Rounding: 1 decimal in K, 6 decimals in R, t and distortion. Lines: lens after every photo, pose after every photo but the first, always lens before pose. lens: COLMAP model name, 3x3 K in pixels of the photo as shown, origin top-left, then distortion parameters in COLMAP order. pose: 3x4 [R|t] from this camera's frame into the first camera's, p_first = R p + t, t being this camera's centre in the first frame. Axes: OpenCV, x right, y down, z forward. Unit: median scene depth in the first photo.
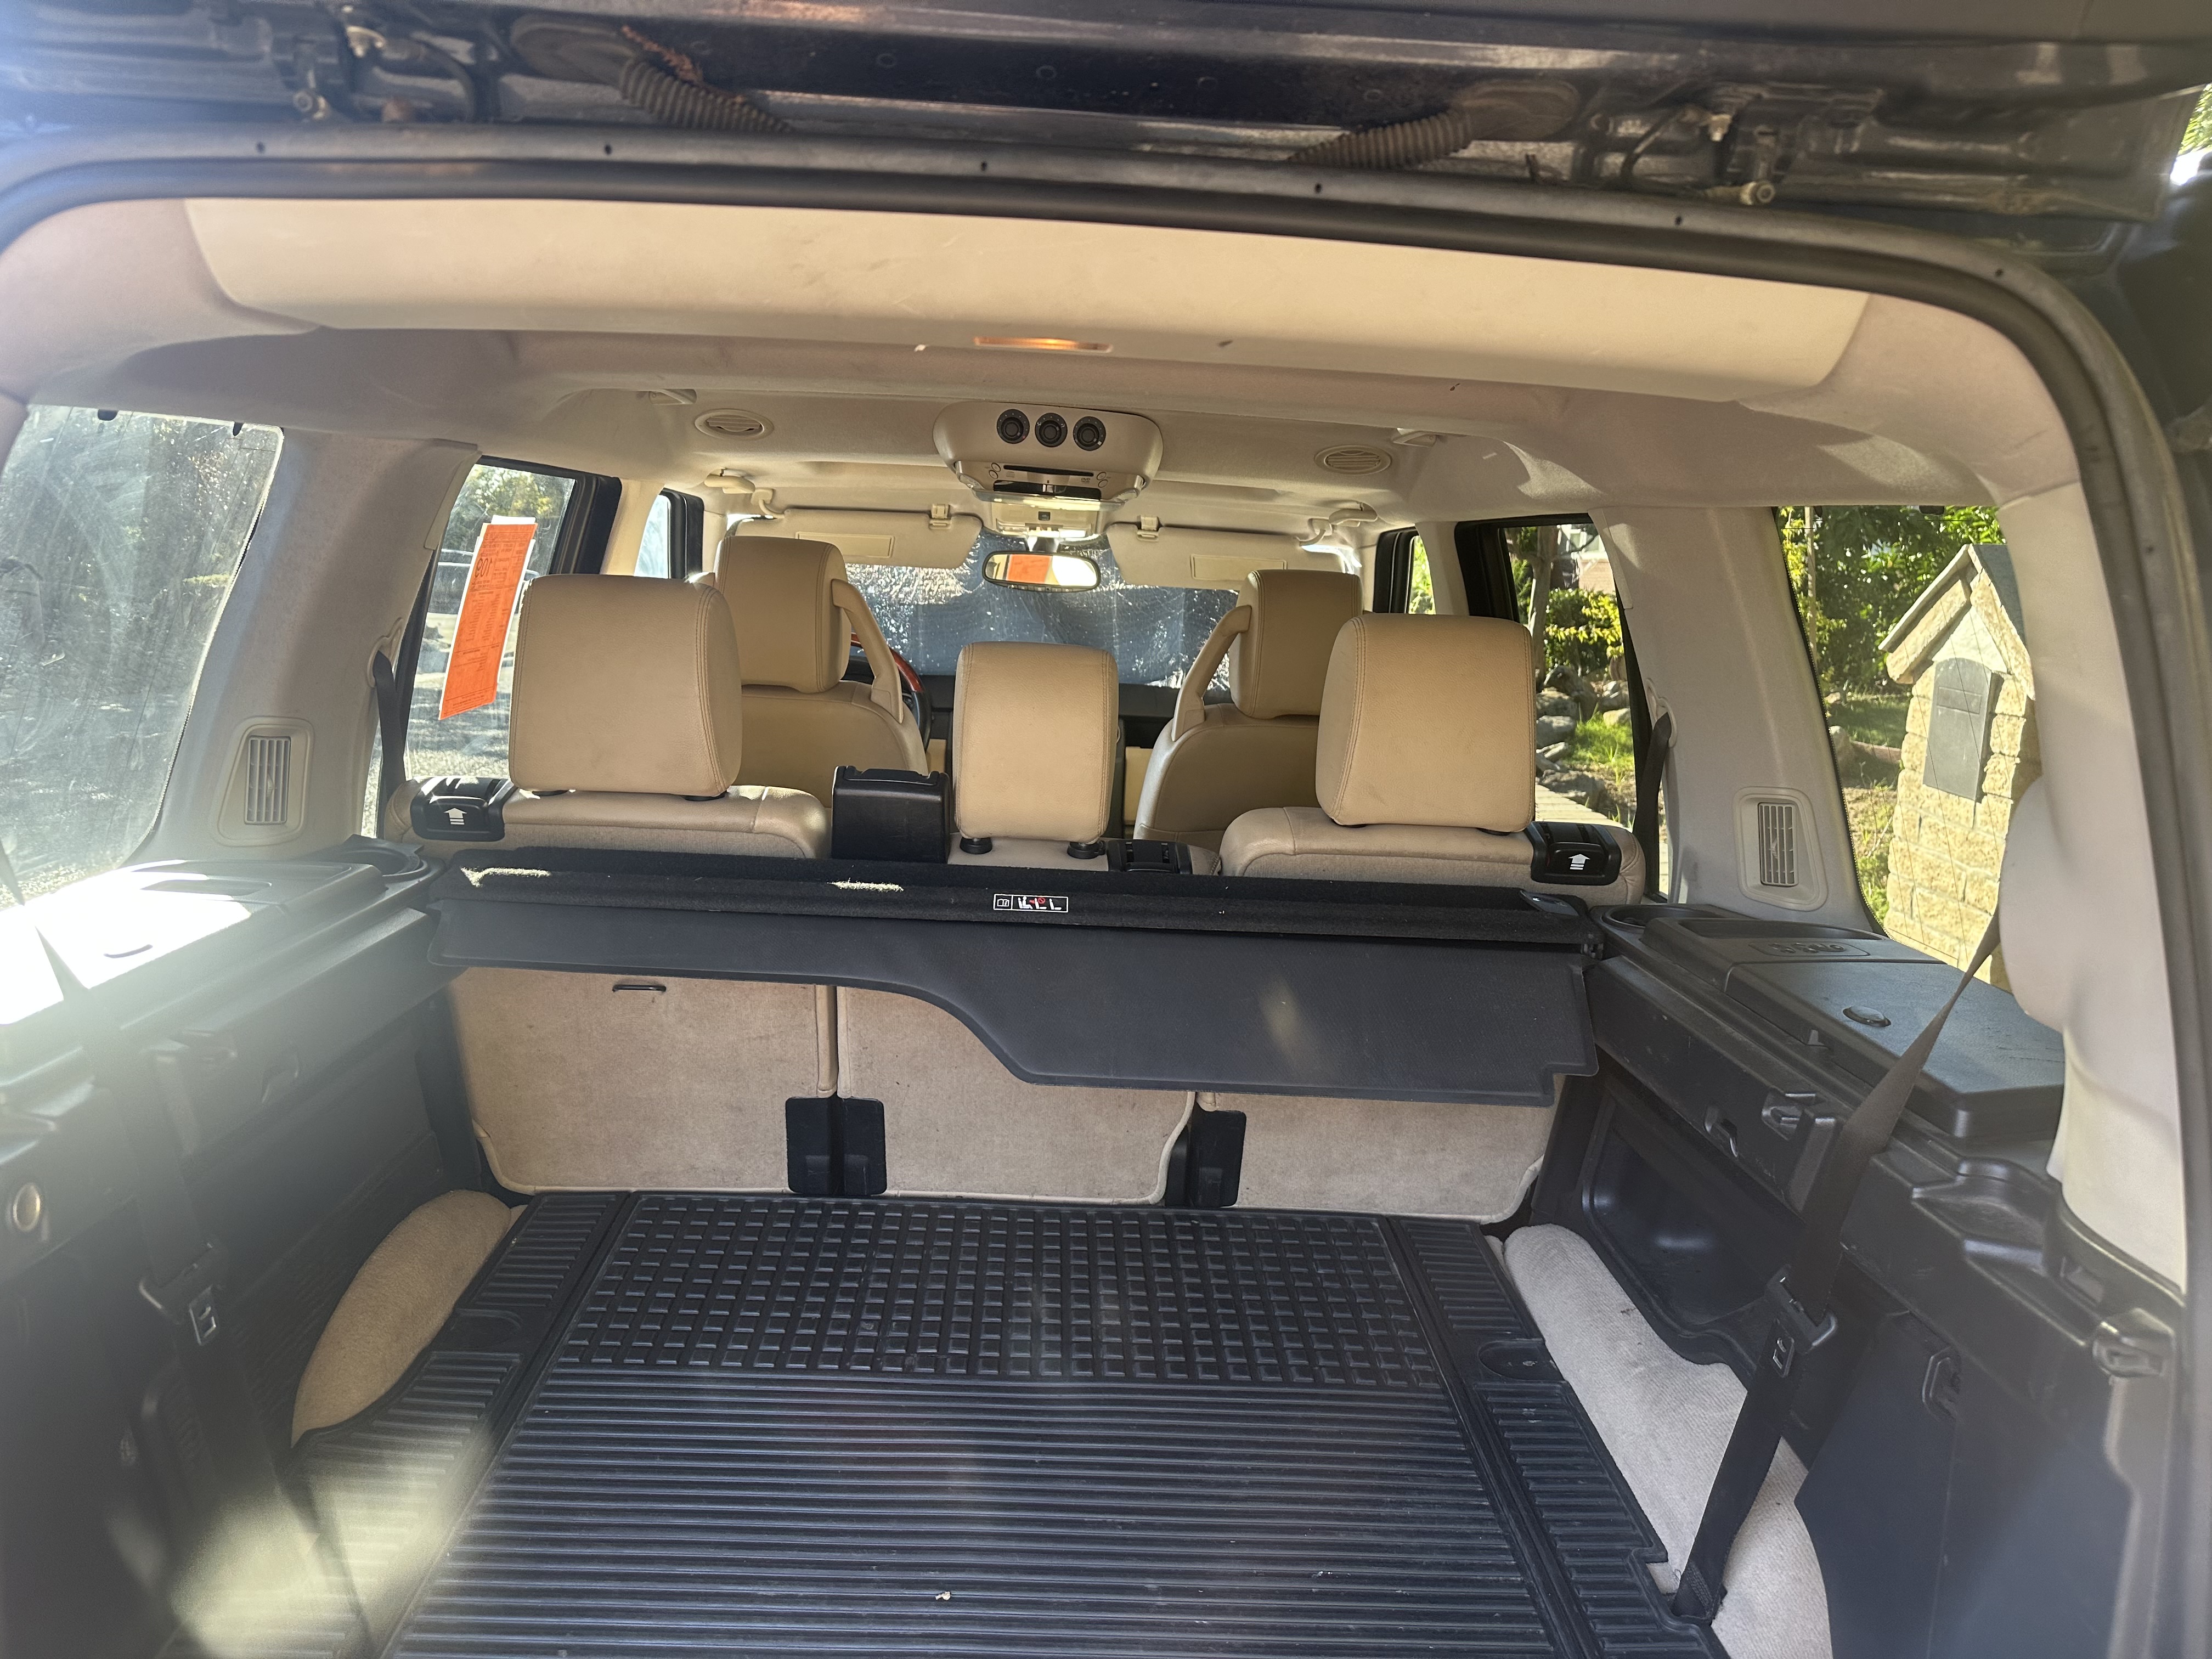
lens RADIAL K [[1593.0, 0, 1107.9], [0, 1593.0, 827.1], [0, 0, 1]] dist [0.023445, -0.051641]
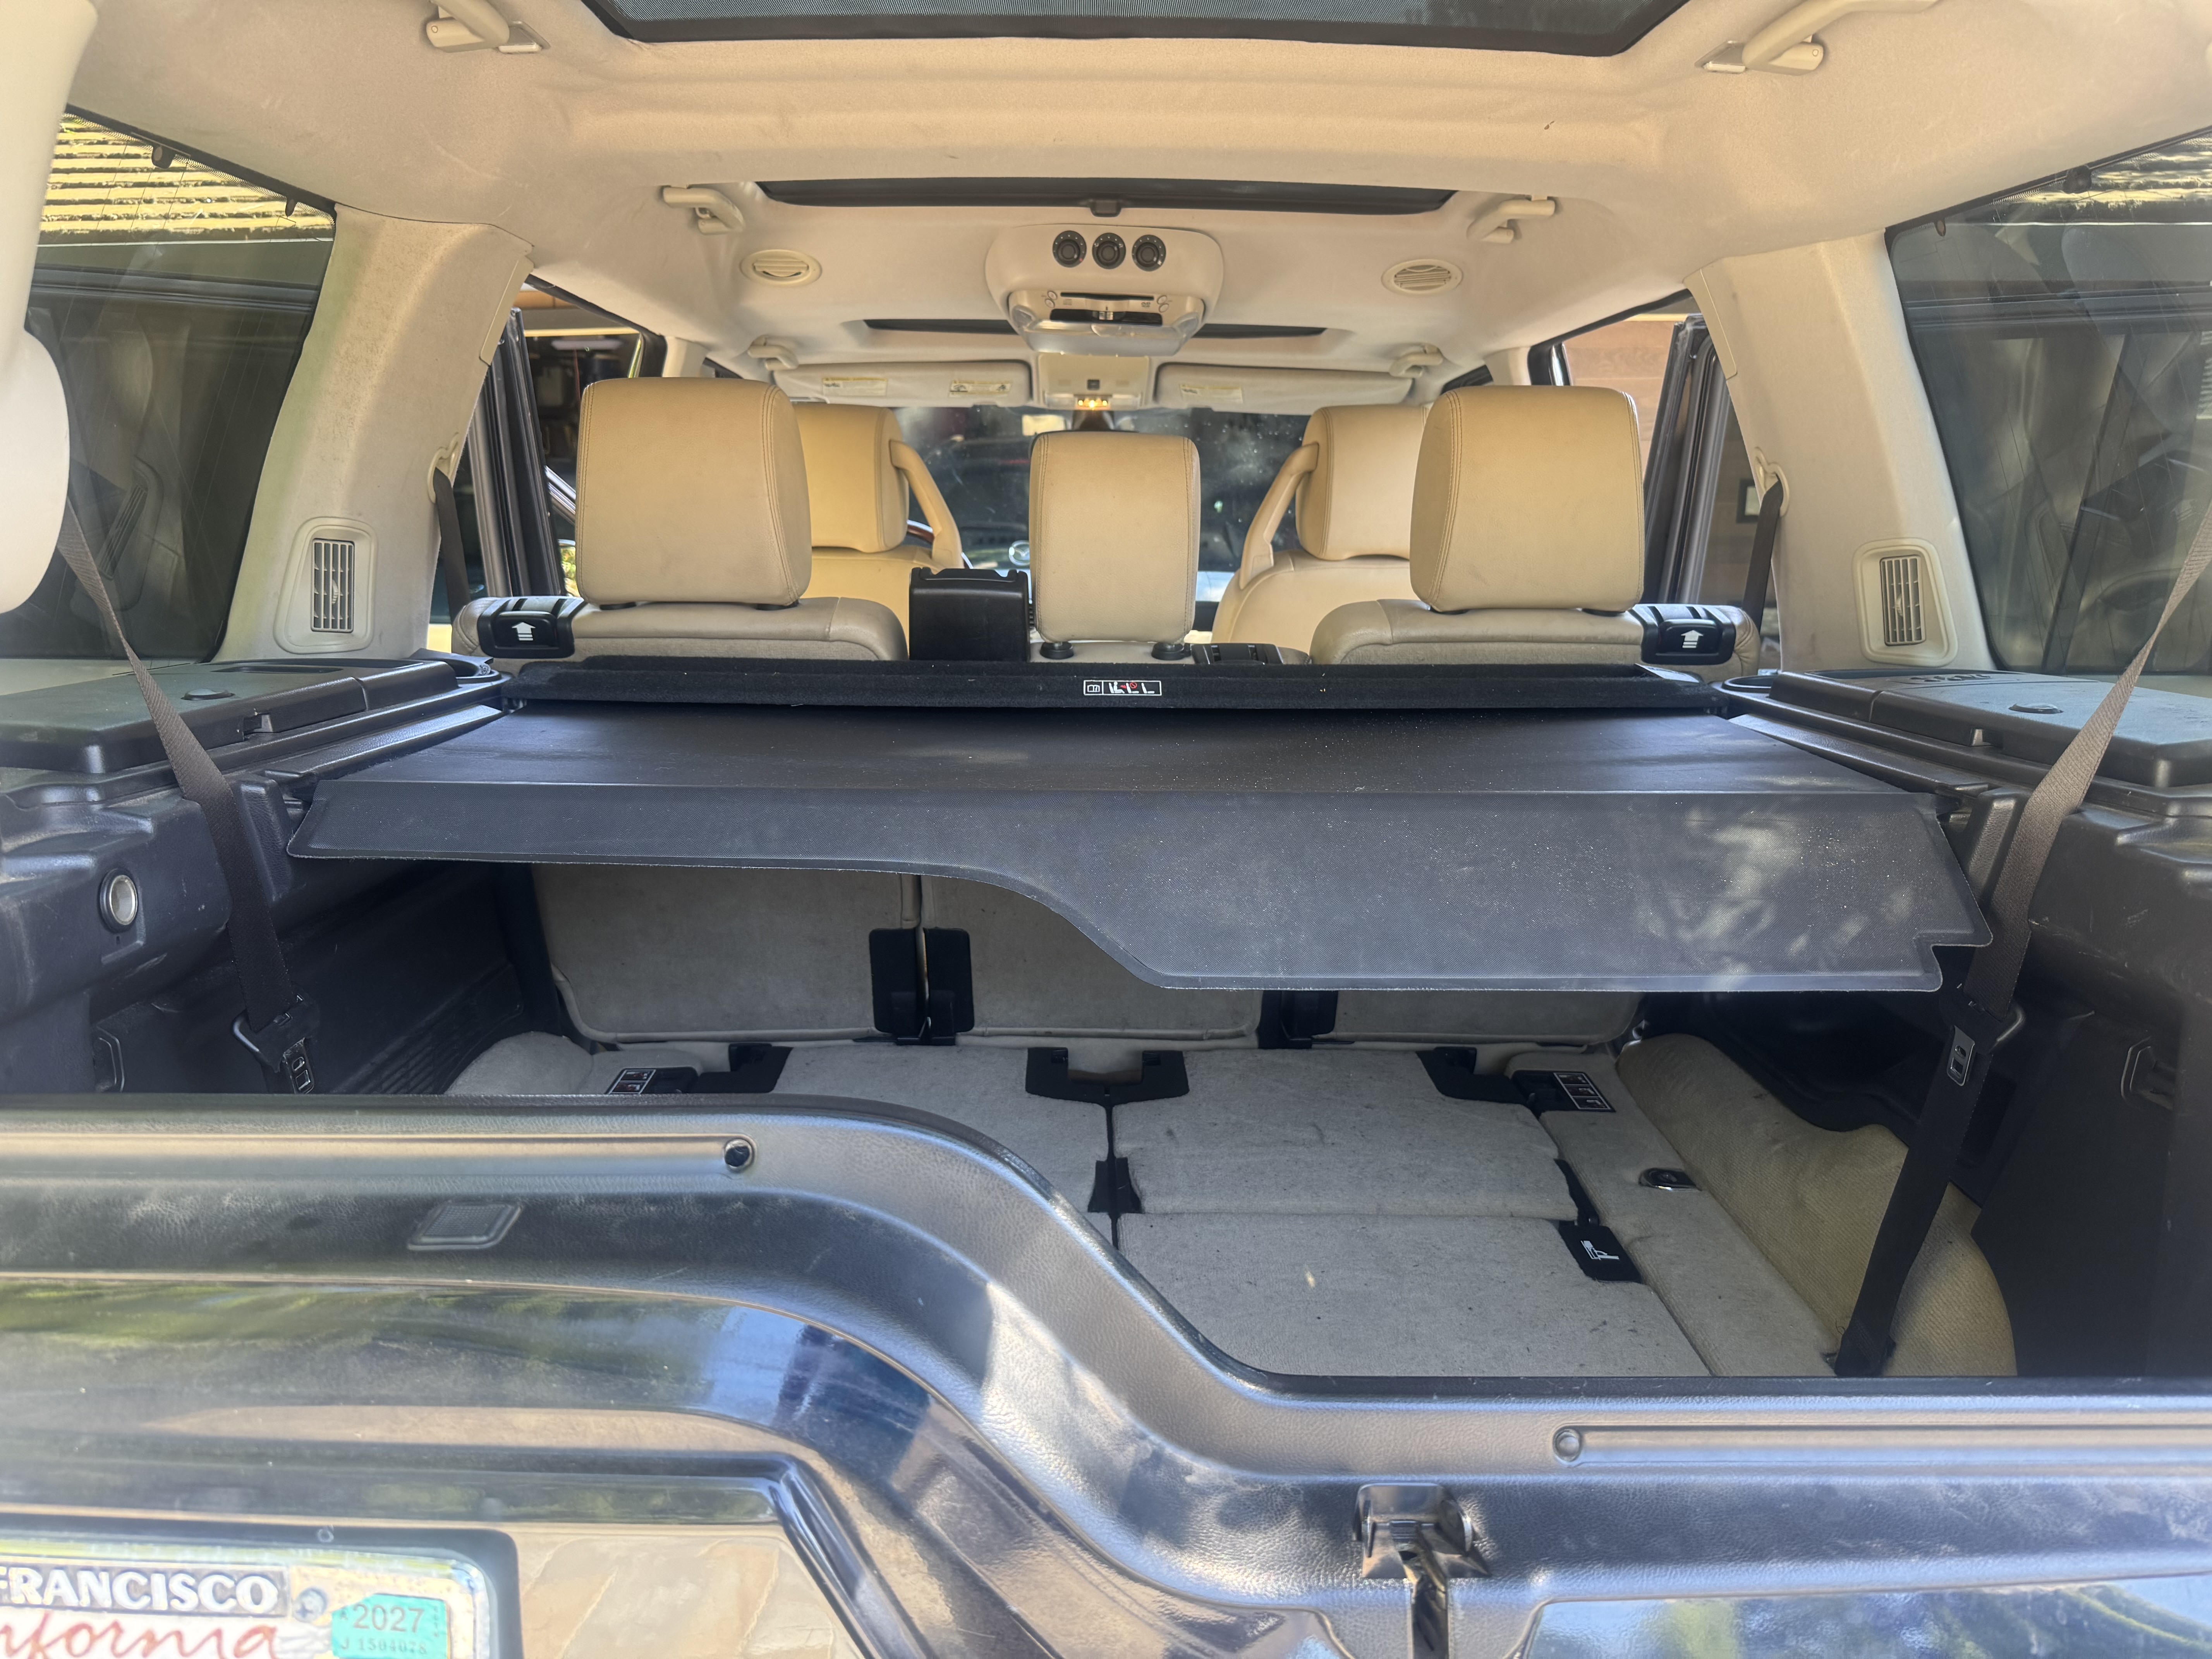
lens RADIAL K [[1608.4, 0, 1102.2], [0, 1608.4, 827.9], [0, 0, 1]] dist [0.001314, -0.000328]
pose [[0.998946, -0.038147, -0.025523, -0.036534], [0.038518, 0.999157, 0.014227, 0.110510], [0.024959, -0.015195, 0.999573, 0.029838]]
